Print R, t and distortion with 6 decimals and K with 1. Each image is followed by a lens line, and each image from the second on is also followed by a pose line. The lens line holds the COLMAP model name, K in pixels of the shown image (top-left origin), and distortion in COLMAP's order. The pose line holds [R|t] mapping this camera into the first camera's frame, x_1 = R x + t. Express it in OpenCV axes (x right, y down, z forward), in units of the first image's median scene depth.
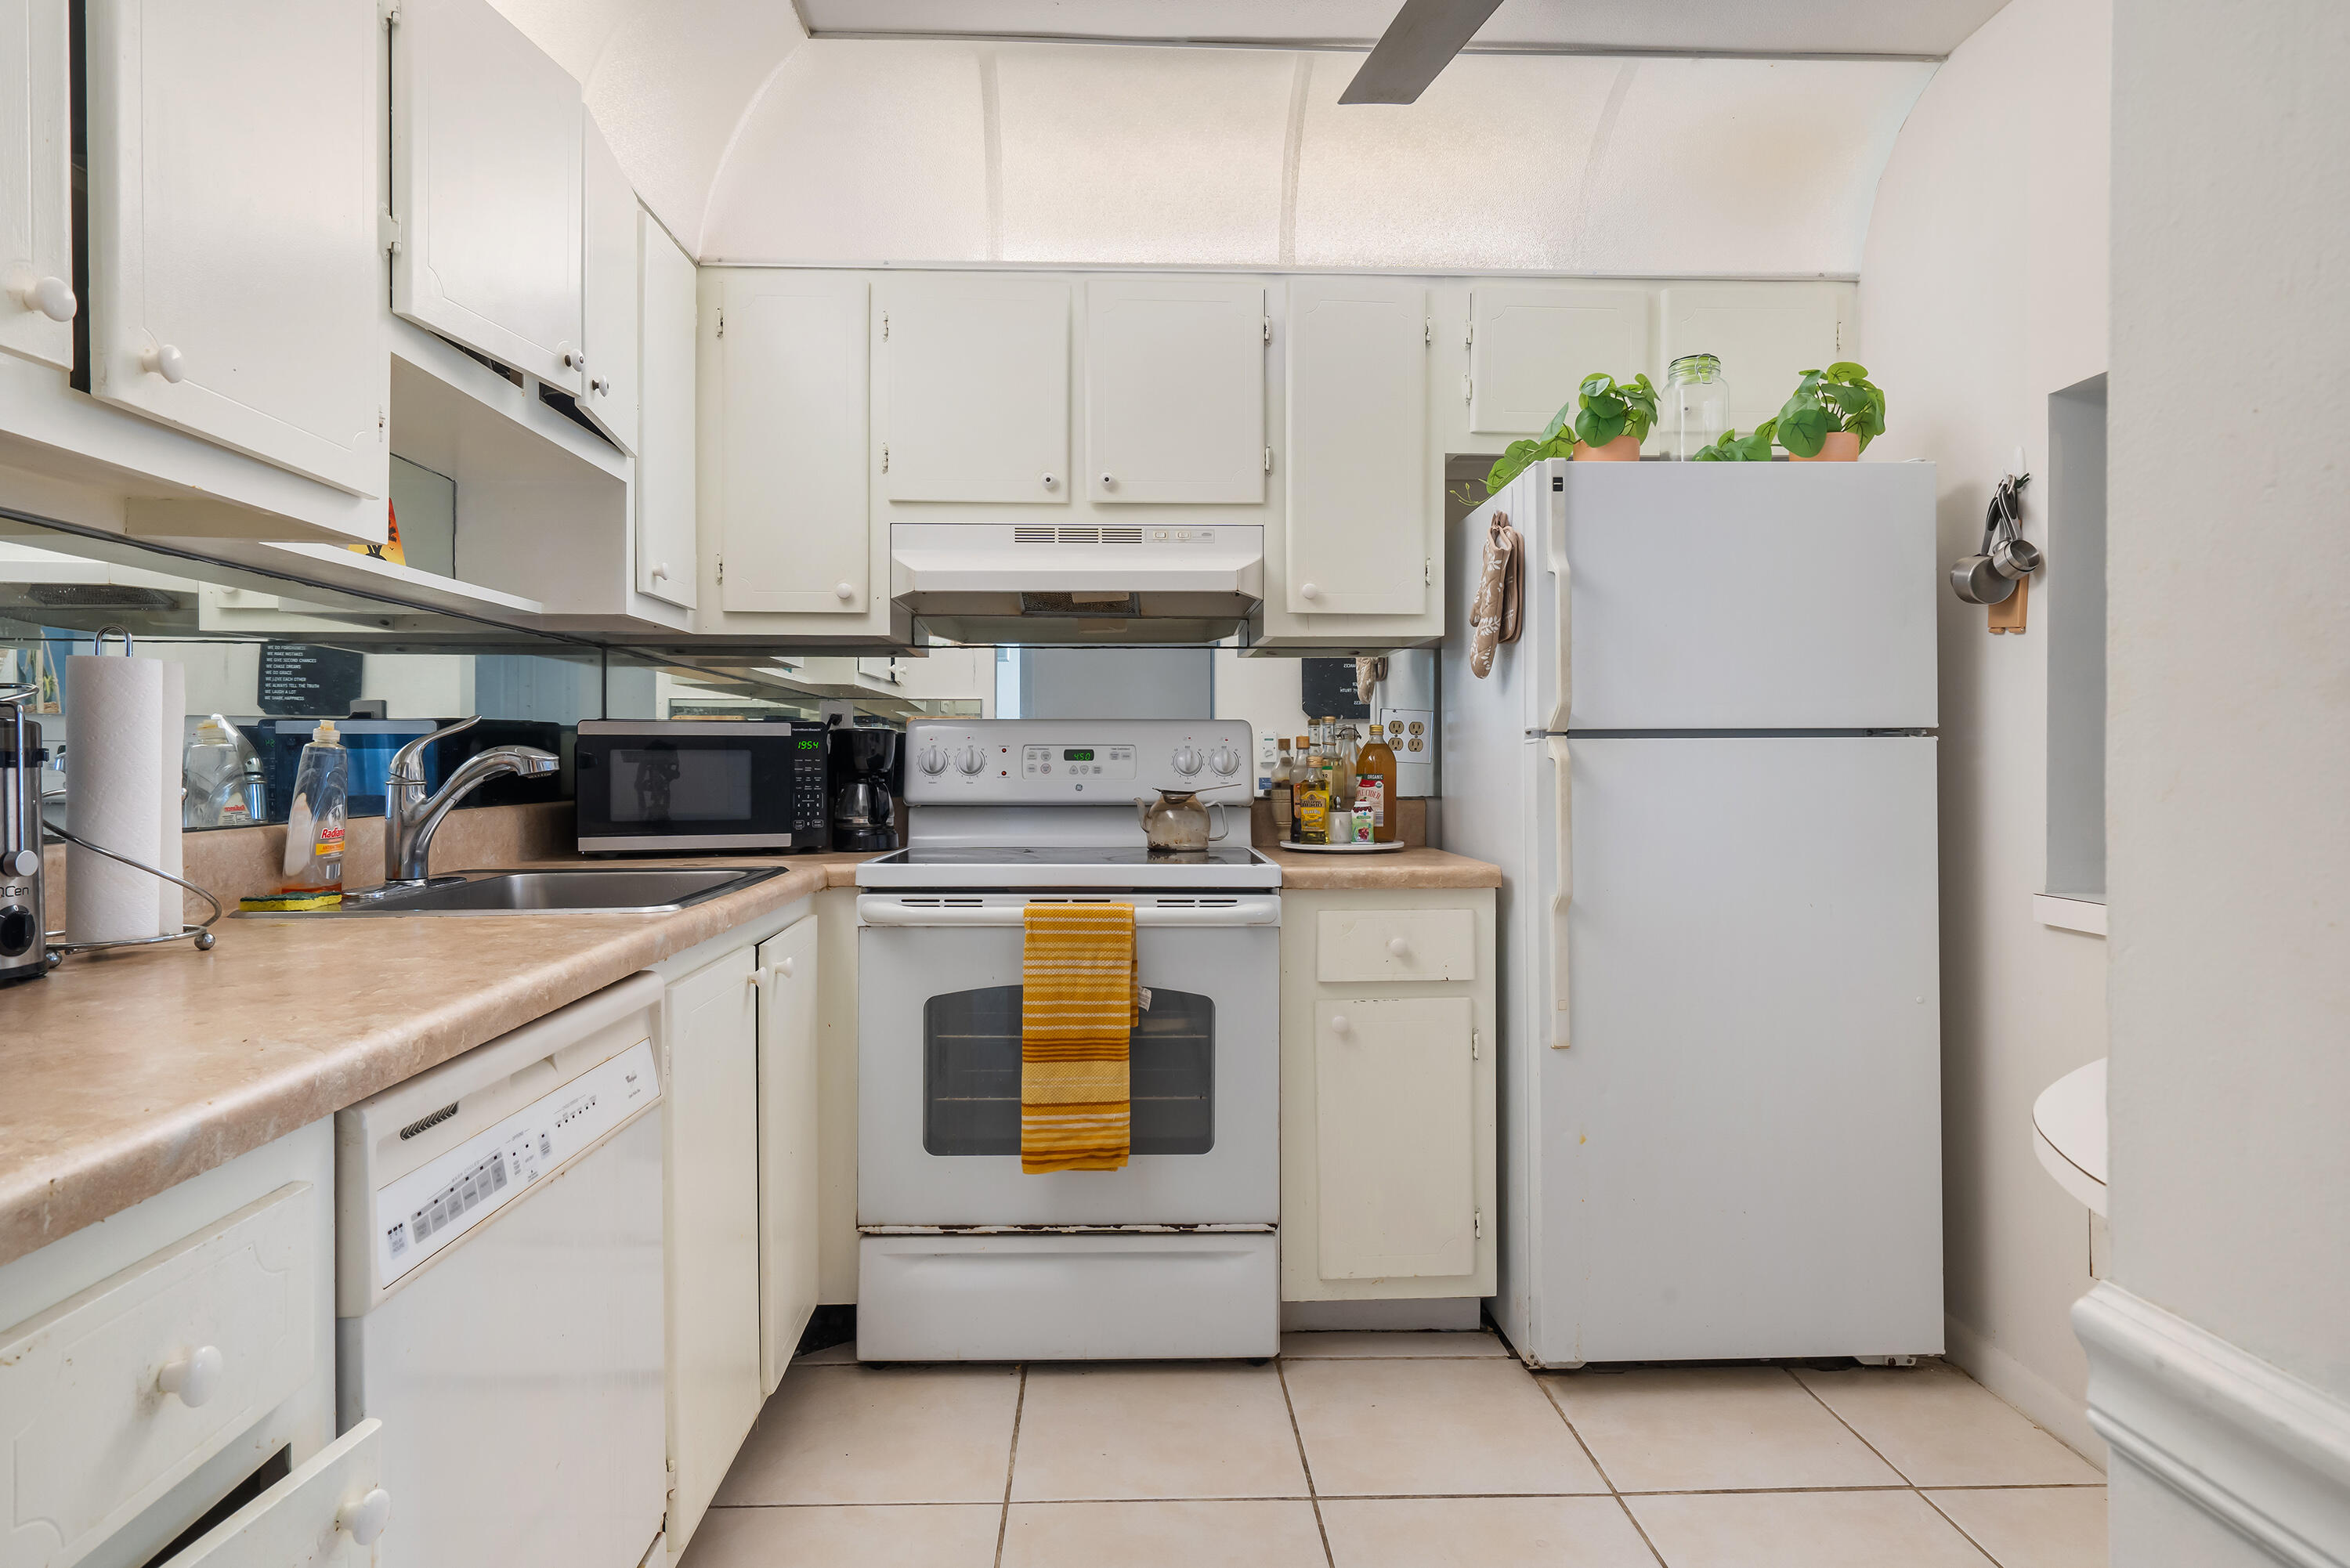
lens RADIAL K [[1366.7, 0, 1163.2], [0, 1366.7, 774.9], [0, 0, 1]] dist [0.003970, 0.000266]
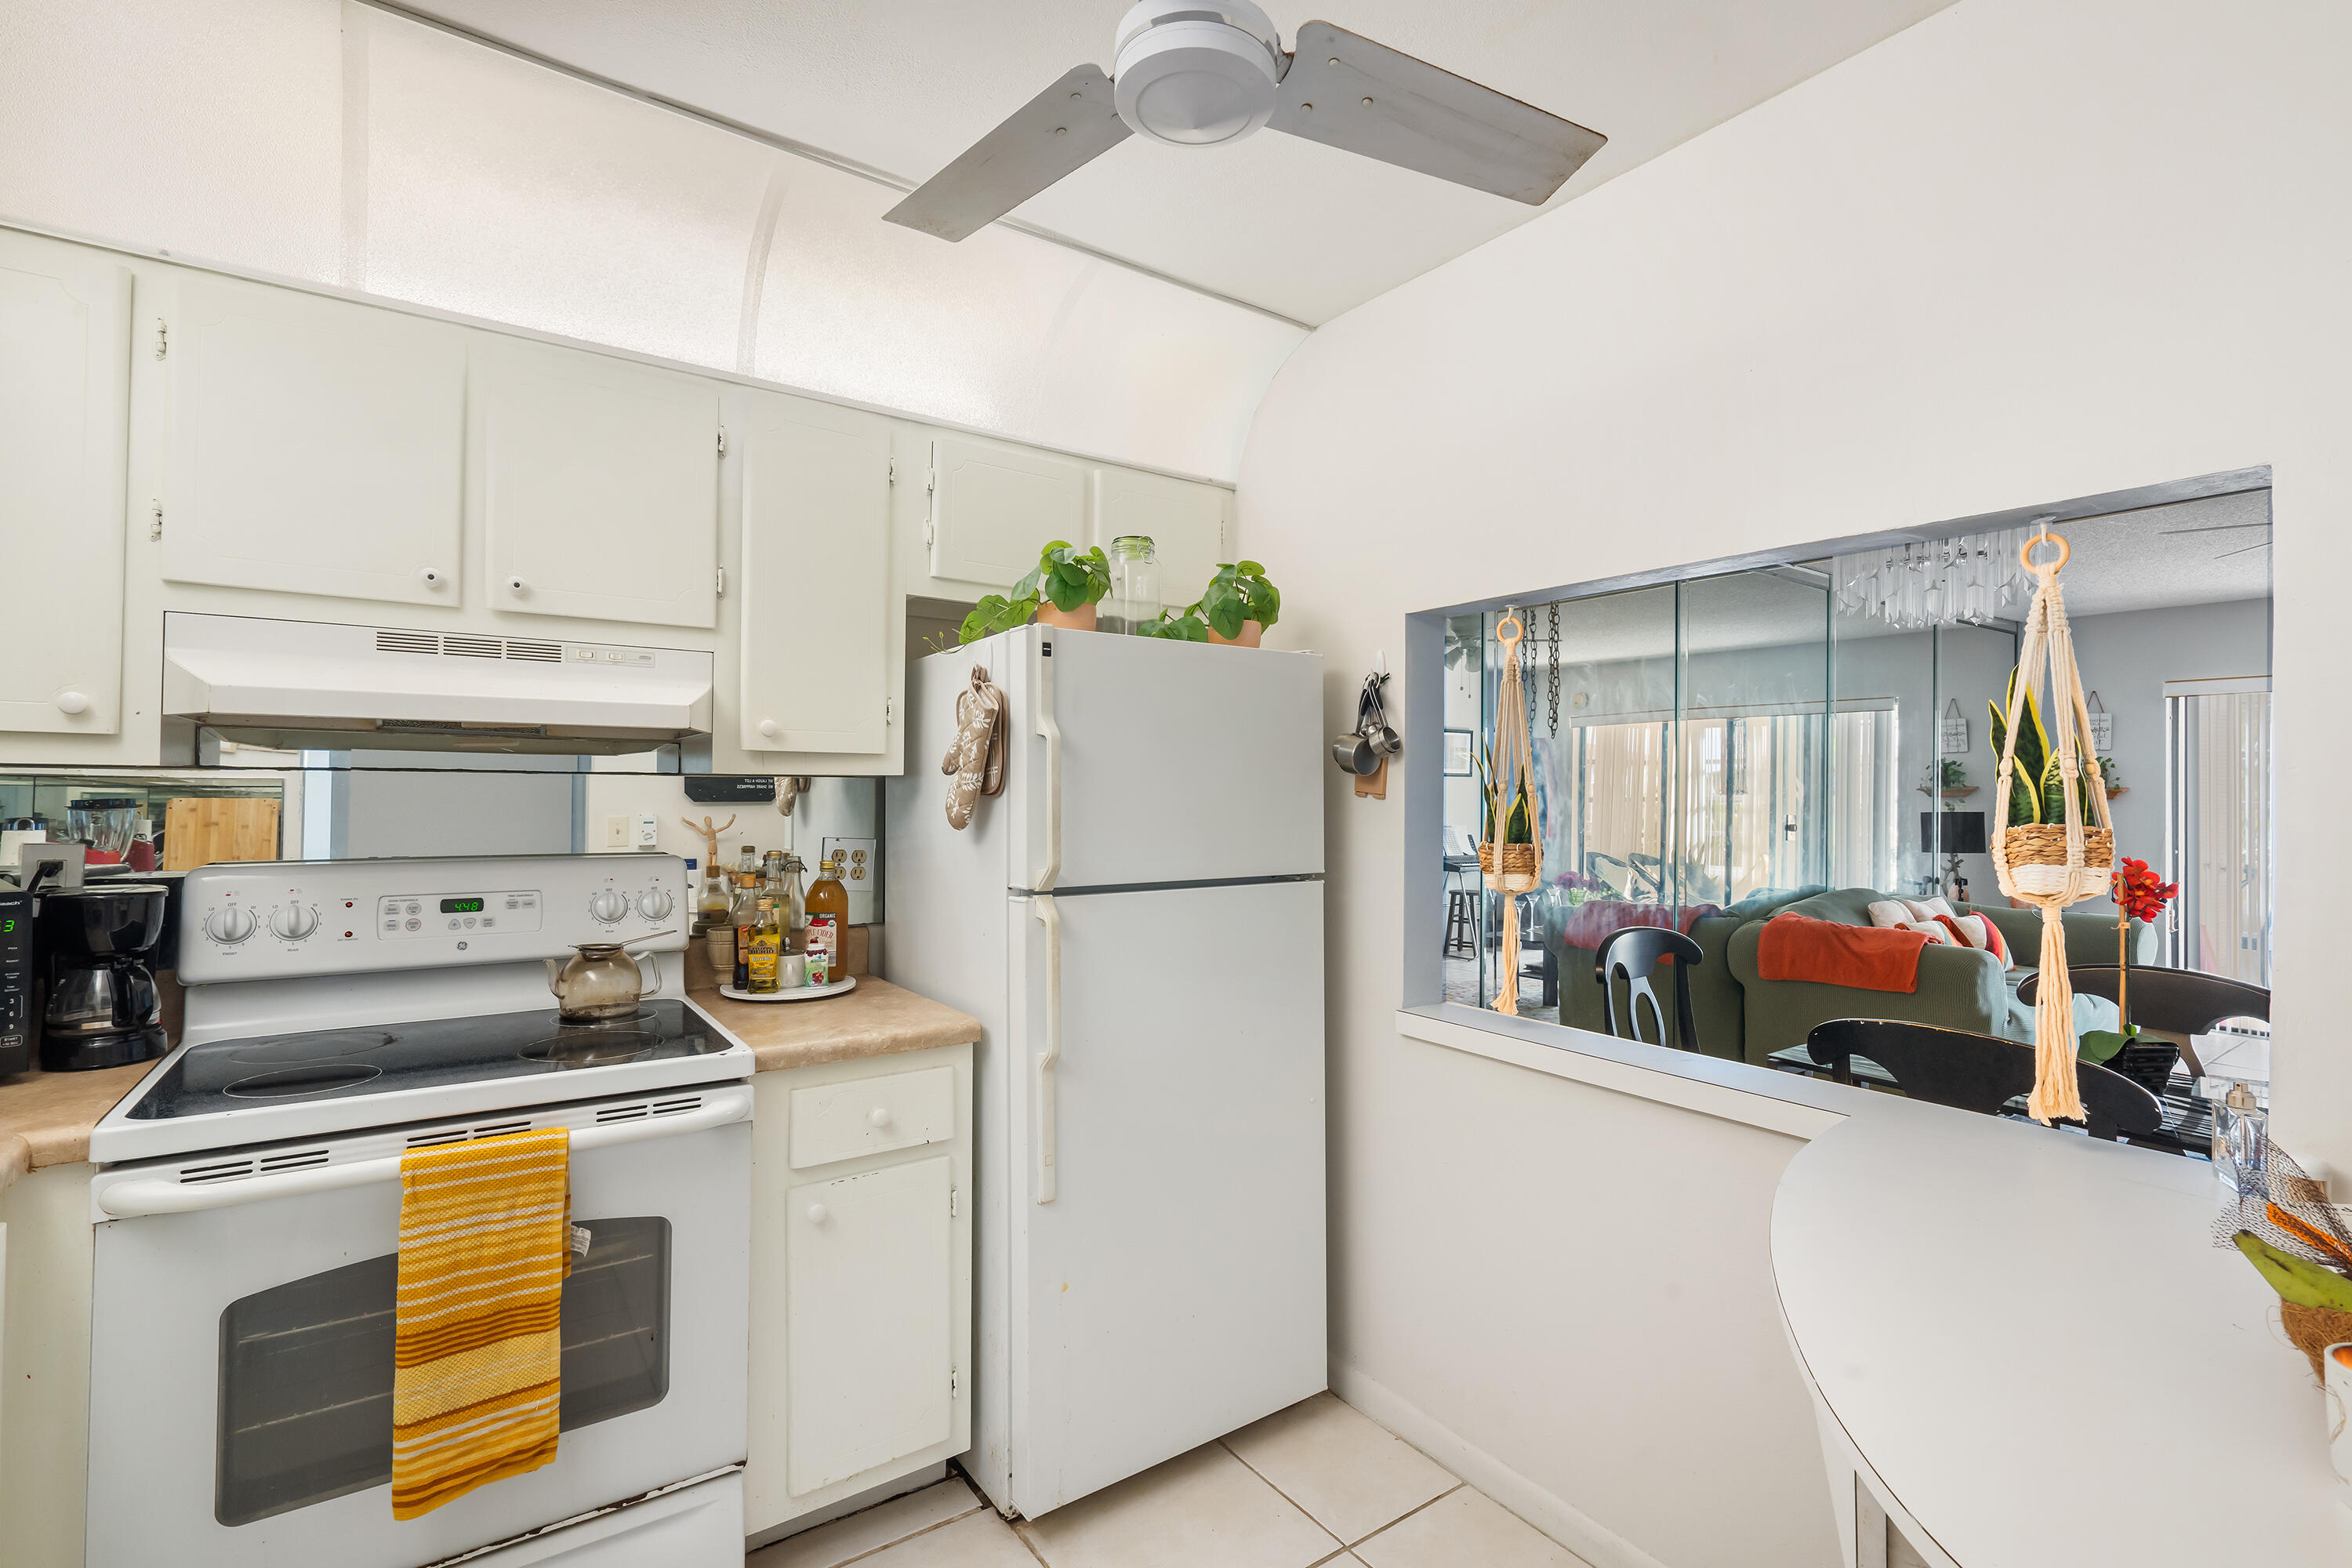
lens RADIAL K [[1076.6, 0, 1175.7], [0, 1076.6, 781.5], [0, 0, 1]] dist [-0.003287, 0.001515]
pose [[0.838312, 0.012668, 0.545044, -0.064703], [-0.003033, 0.999823, -0.018573, -0.092389], [-0.545183, 0.013917, 0.838202, 0.253189]]
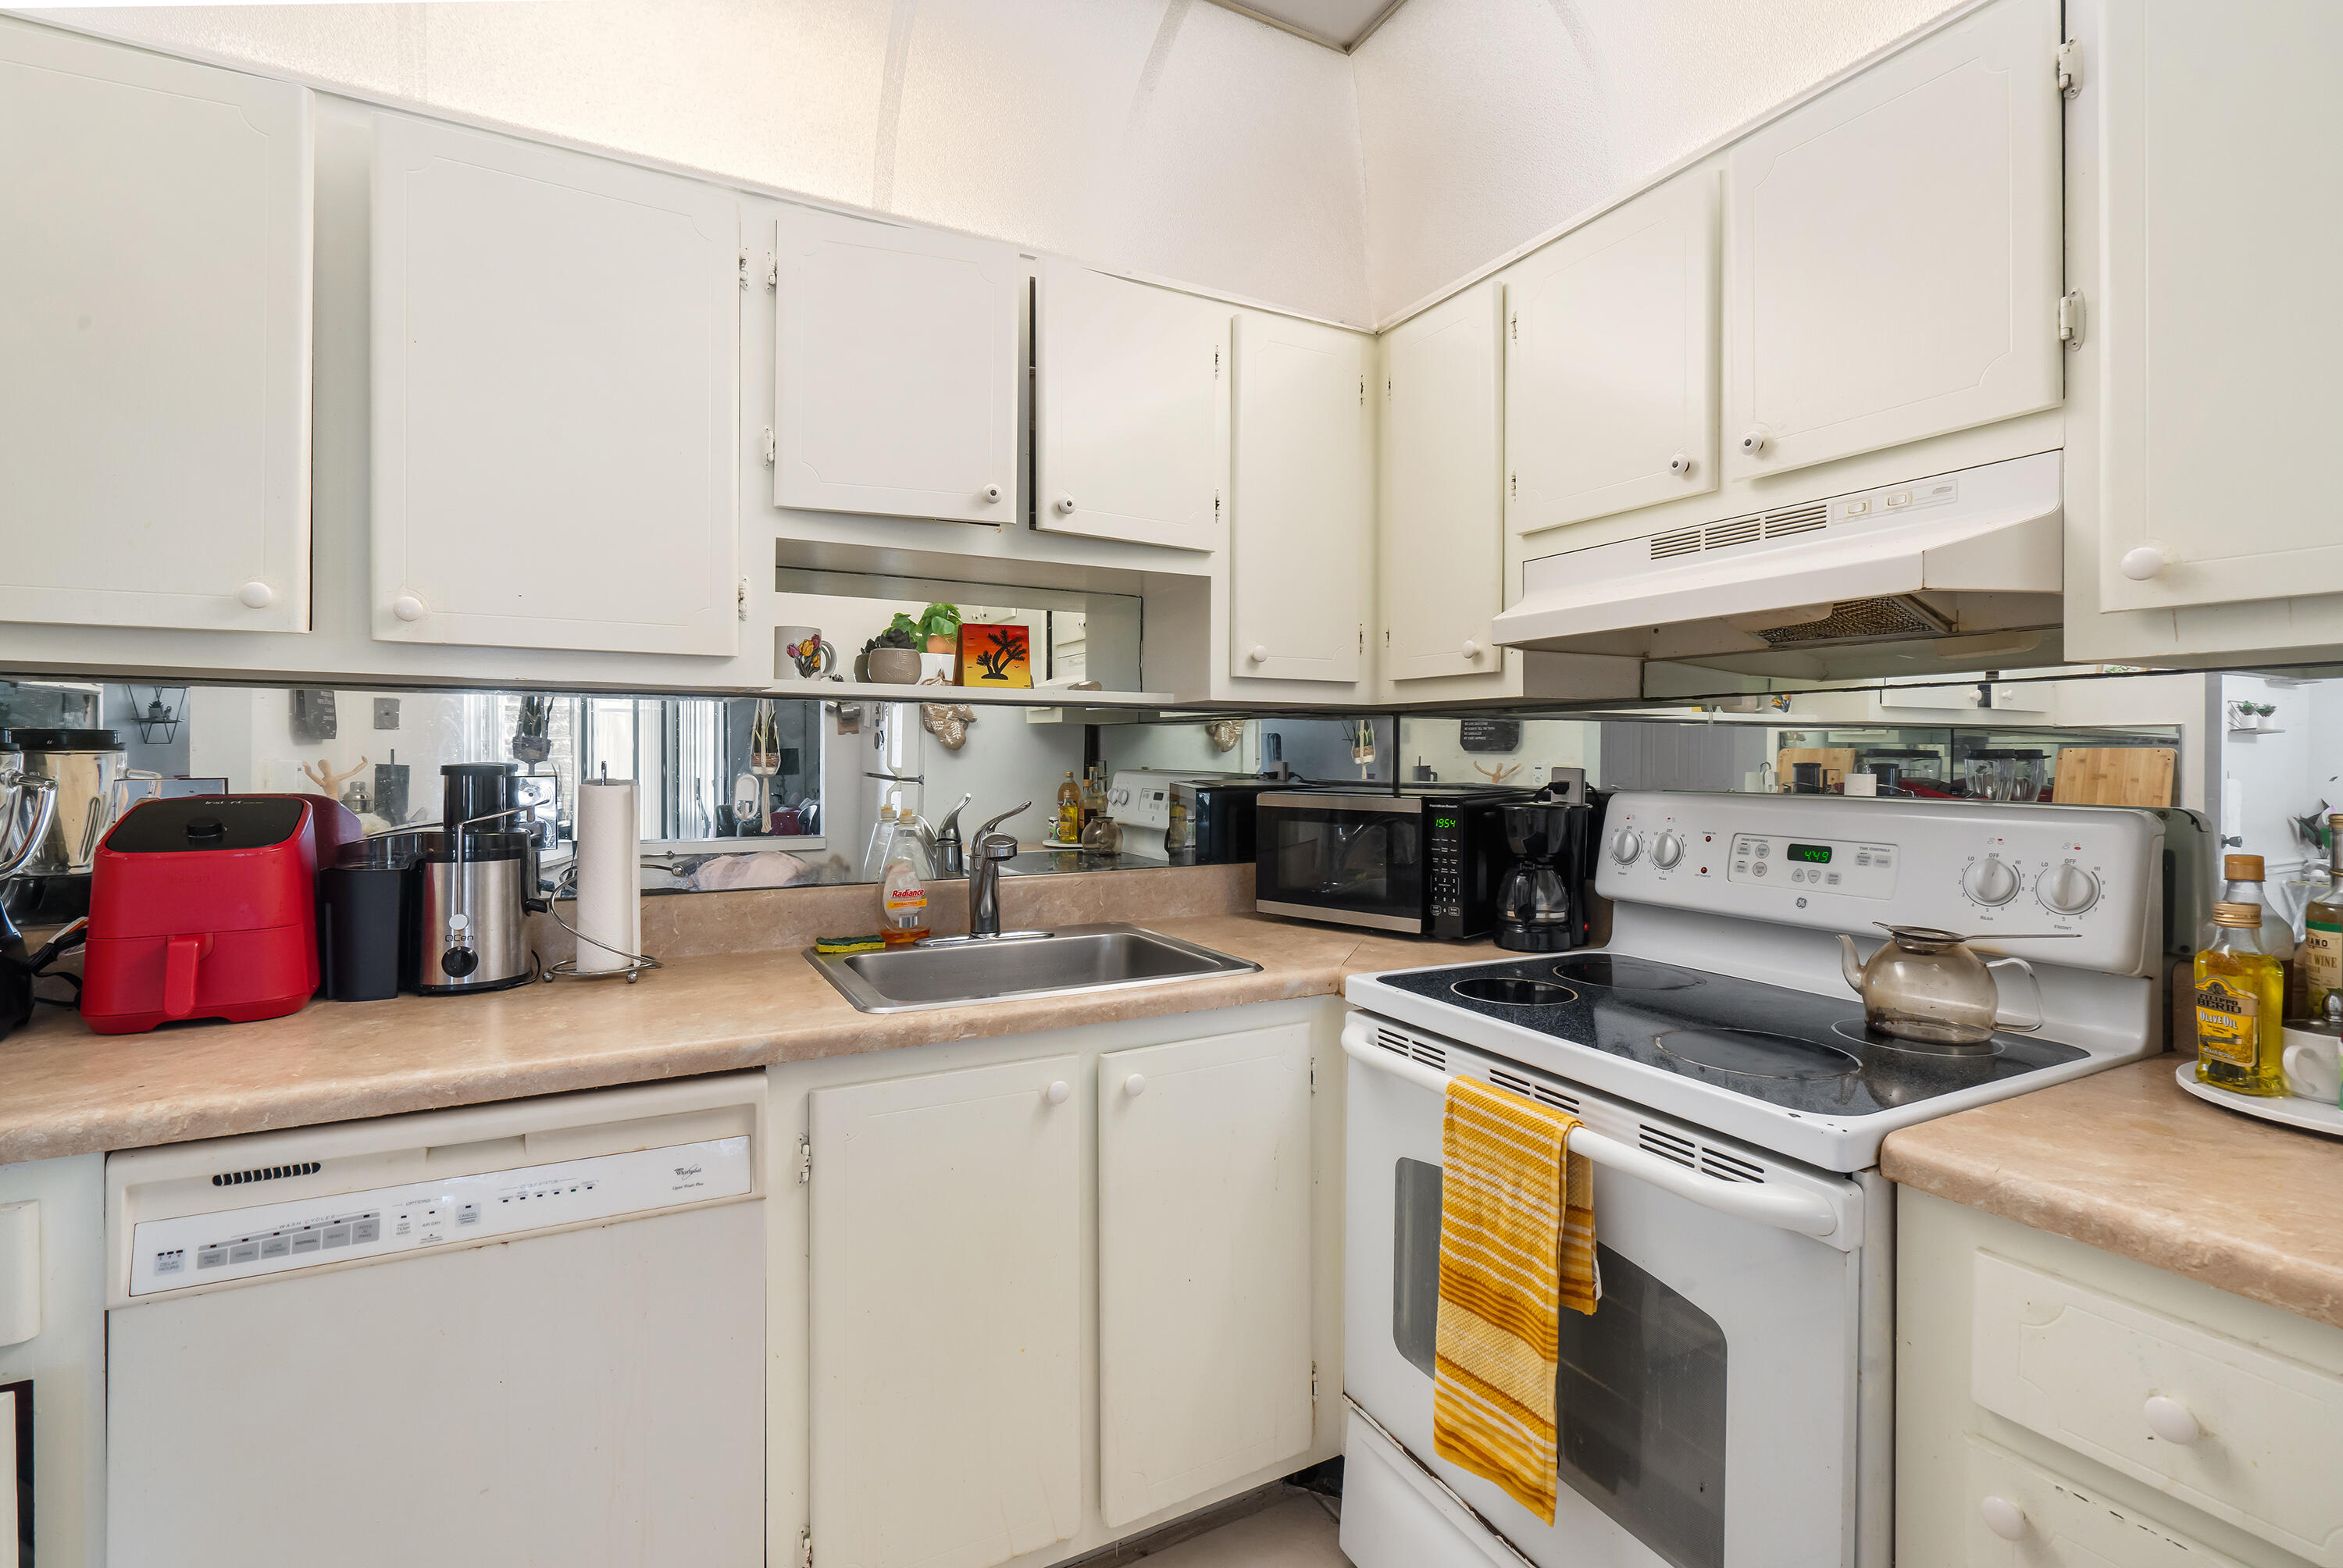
lens RADIAL K [[1072.4, 0, 1167.0], [0, 1072.4, 755.2], [0, 0, 1]] dist [-0.003287, 0.001515]
pose [[0.426481, 0.002029, -0.904494, 0.325698], [-0.011705, 0.999926, -0.003276, -0.066984], [0.904421, 0.011985, 0.426473, 0.574780]]
